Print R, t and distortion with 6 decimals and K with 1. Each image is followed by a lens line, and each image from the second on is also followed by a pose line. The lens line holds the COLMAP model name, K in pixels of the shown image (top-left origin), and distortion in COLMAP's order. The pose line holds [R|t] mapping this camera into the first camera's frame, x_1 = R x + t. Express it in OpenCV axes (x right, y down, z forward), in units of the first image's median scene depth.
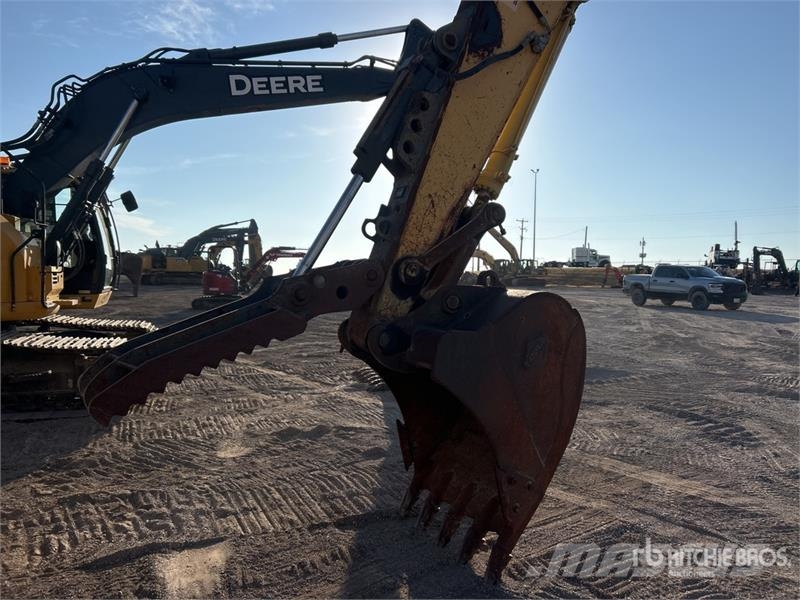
lens RADIAL K [[603.4, 0, 406.9], [0, 603.4, 300.4], [0, 0, 1]] dist [0.068976, -0.072799]
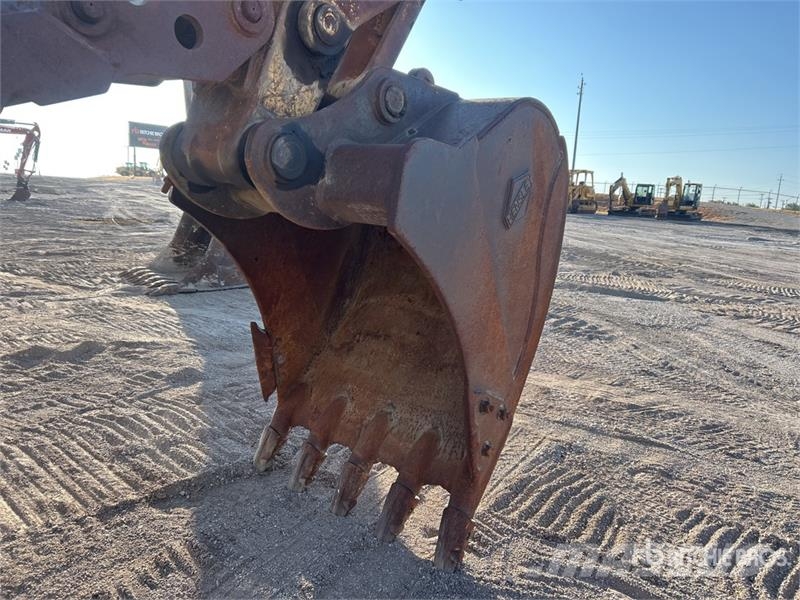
lens RADIAL K [[603.4, 0, 406.9], [0, 603.4, 300.4], [0, 0, 1]] dist [0.068976, -0.072799]
pose [[0.927604, -0.022531, 0.372884, -0.095141], [-0.031175, 0.990029, 0.137373, 0.083122], [-0.372261, -0.139052, 0.917652, 0.368460]]
